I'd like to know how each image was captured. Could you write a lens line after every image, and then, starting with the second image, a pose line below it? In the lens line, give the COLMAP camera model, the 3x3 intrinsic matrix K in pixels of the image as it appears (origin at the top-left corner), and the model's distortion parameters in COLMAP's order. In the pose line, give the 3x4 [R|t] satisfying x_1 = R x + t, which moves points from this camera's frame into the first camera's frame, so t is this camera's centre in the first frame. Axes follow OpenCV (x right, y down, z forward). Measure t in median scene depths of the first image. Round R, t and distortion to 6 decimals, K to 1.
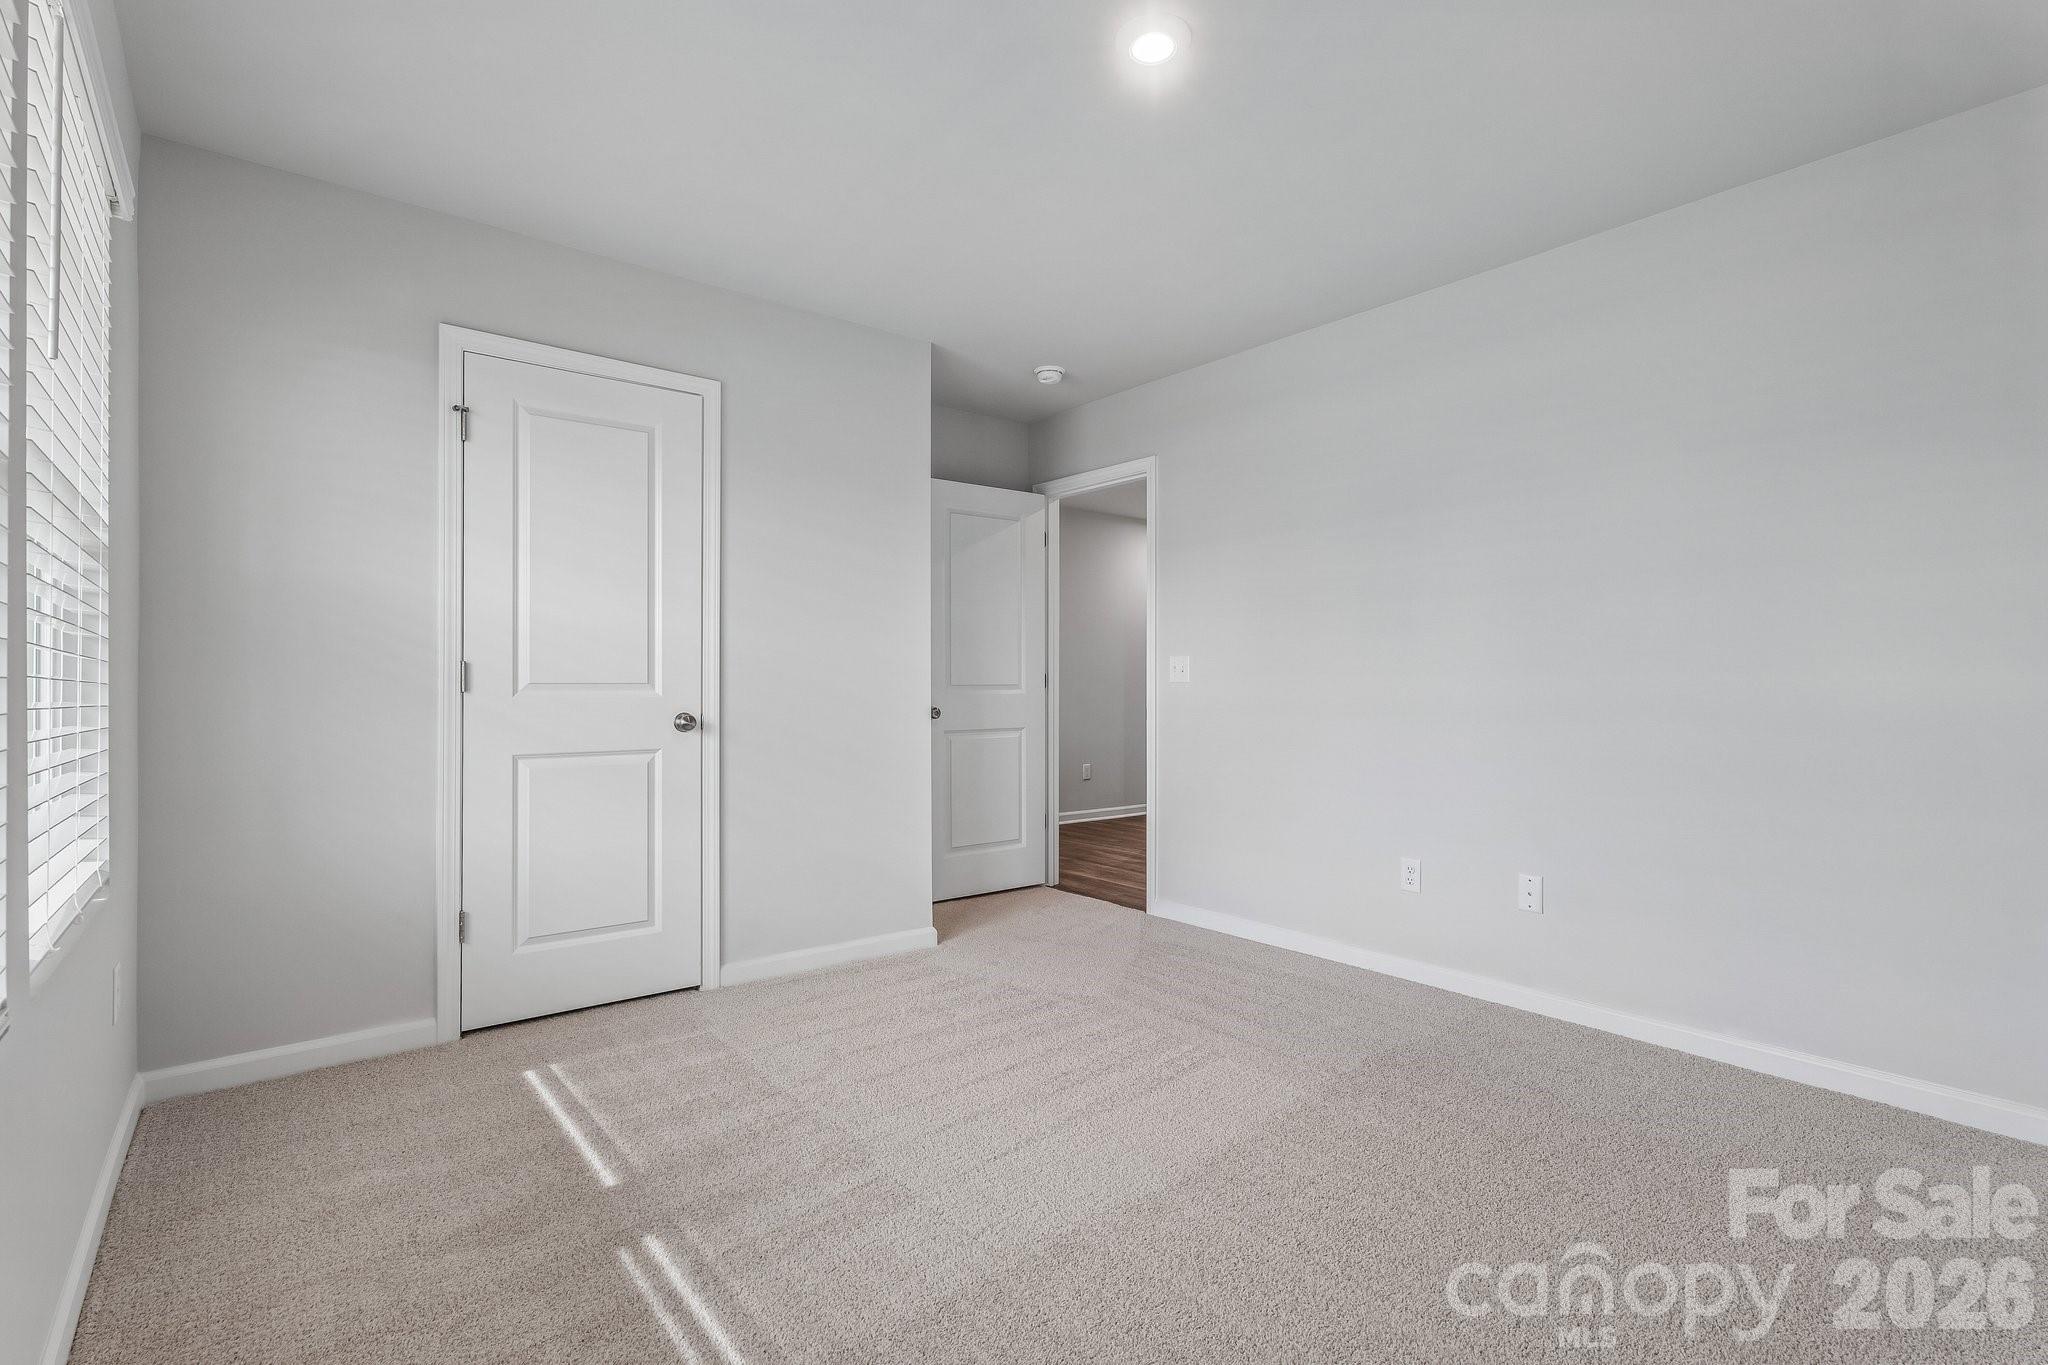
lens RADIAL K [[959.8, 0, 1024.3], [0, 959.8, 696.8], [0, 0, 1]] dist [0.003561, 0.001022]
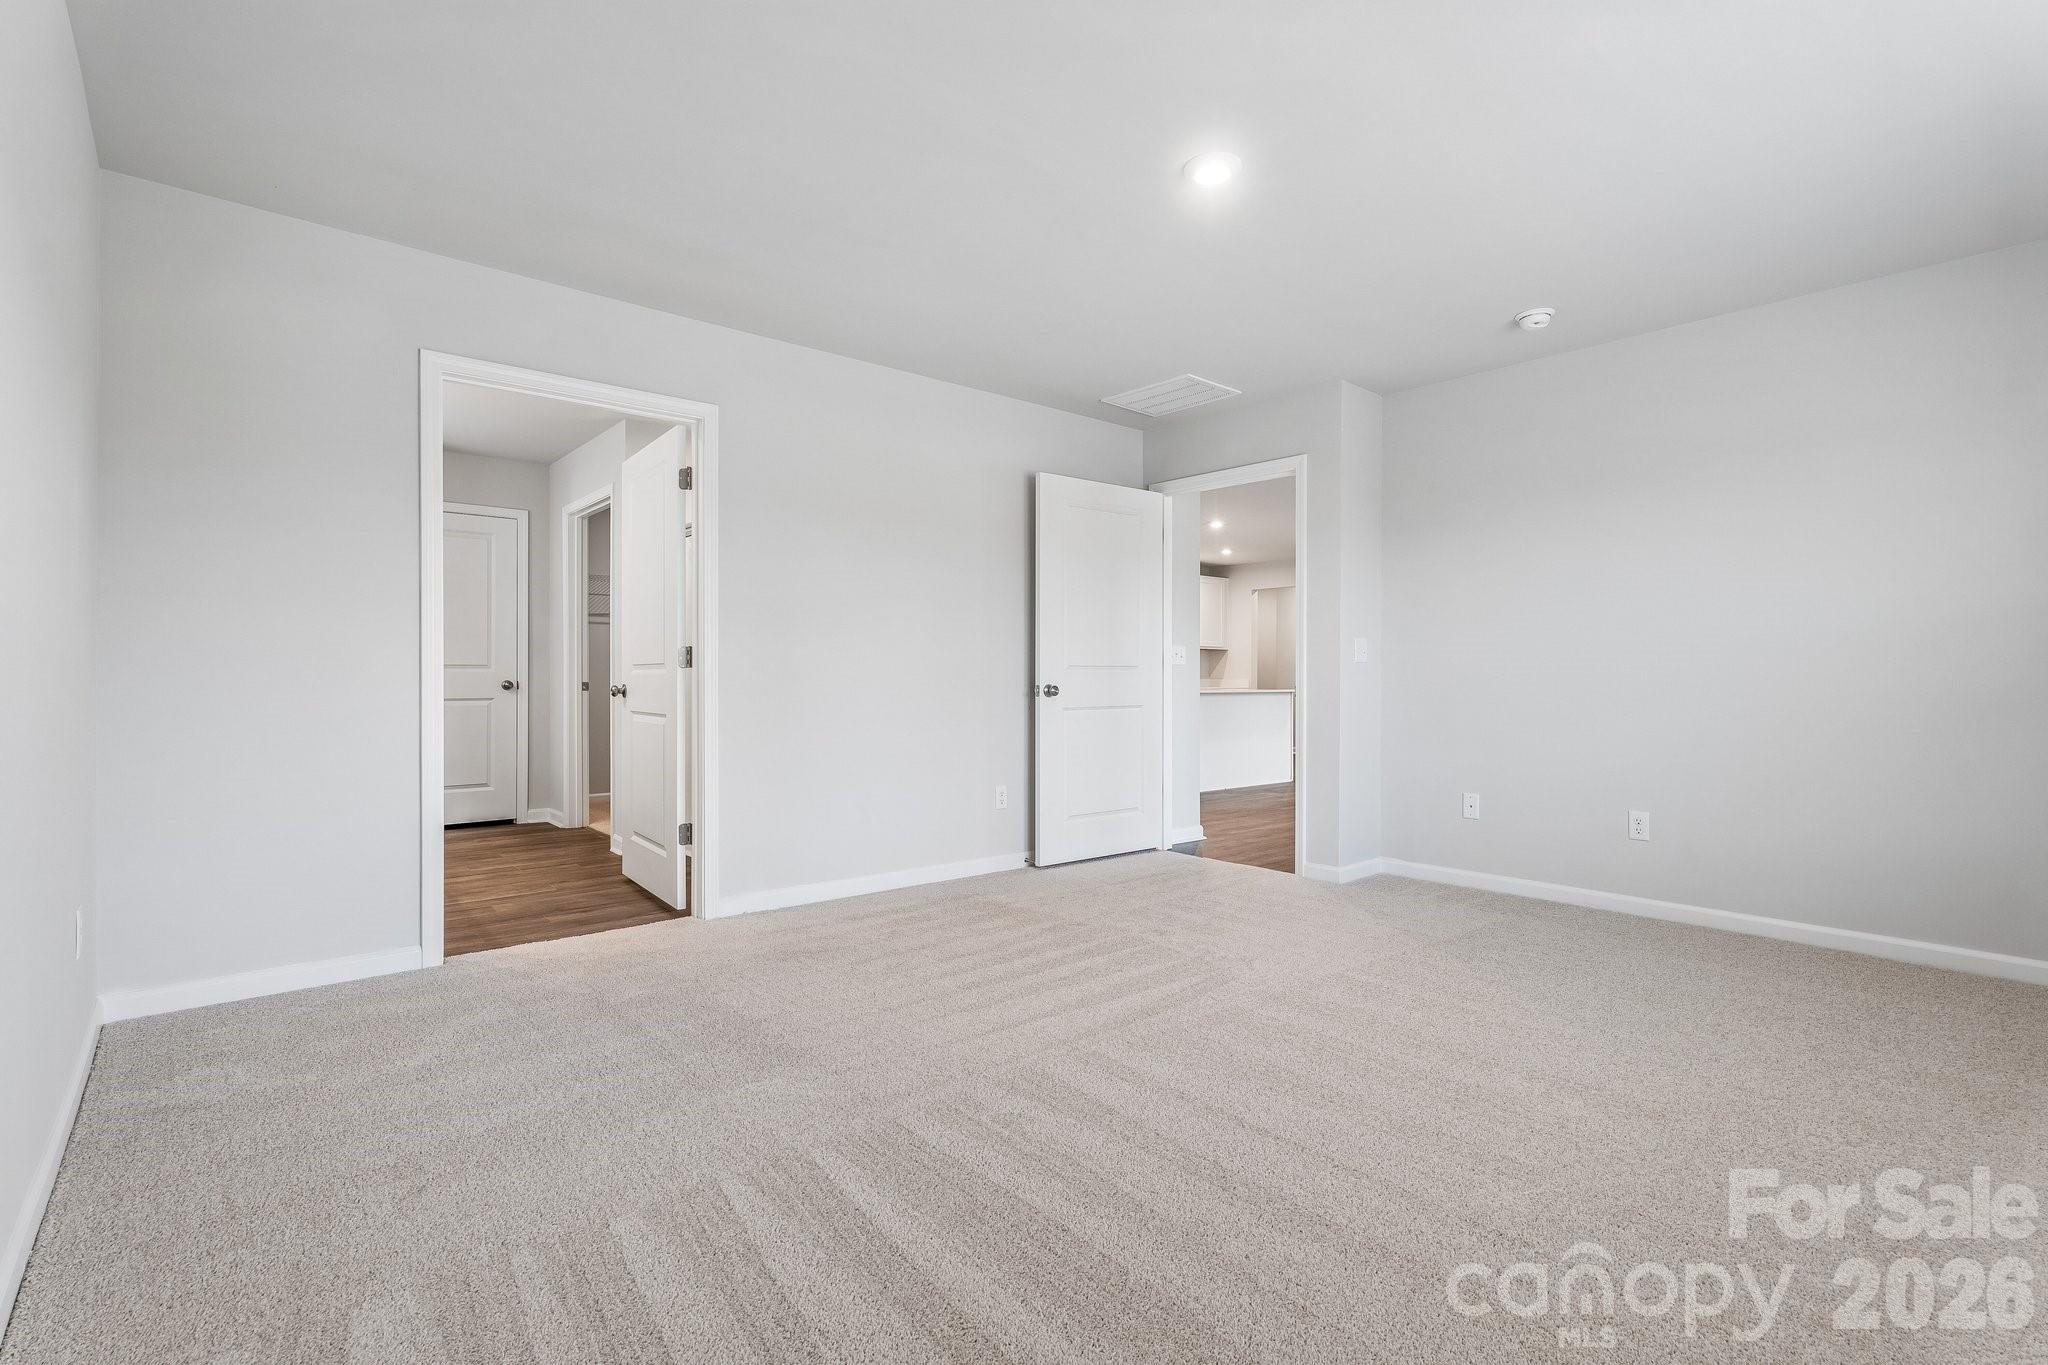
lens RADIAL K [[959.8, 0, 1023.4], [0, 959.8, 672.3], [0, 0, 1]] dist [0.003561, 0.001022]
pose [[0.937582, -0.003075, -0.347750, 0.413098], [0.001494, 0.999987, -0.004814, 0.003536], [0.347761, 0.003994, 0.937575, -0.151936]]
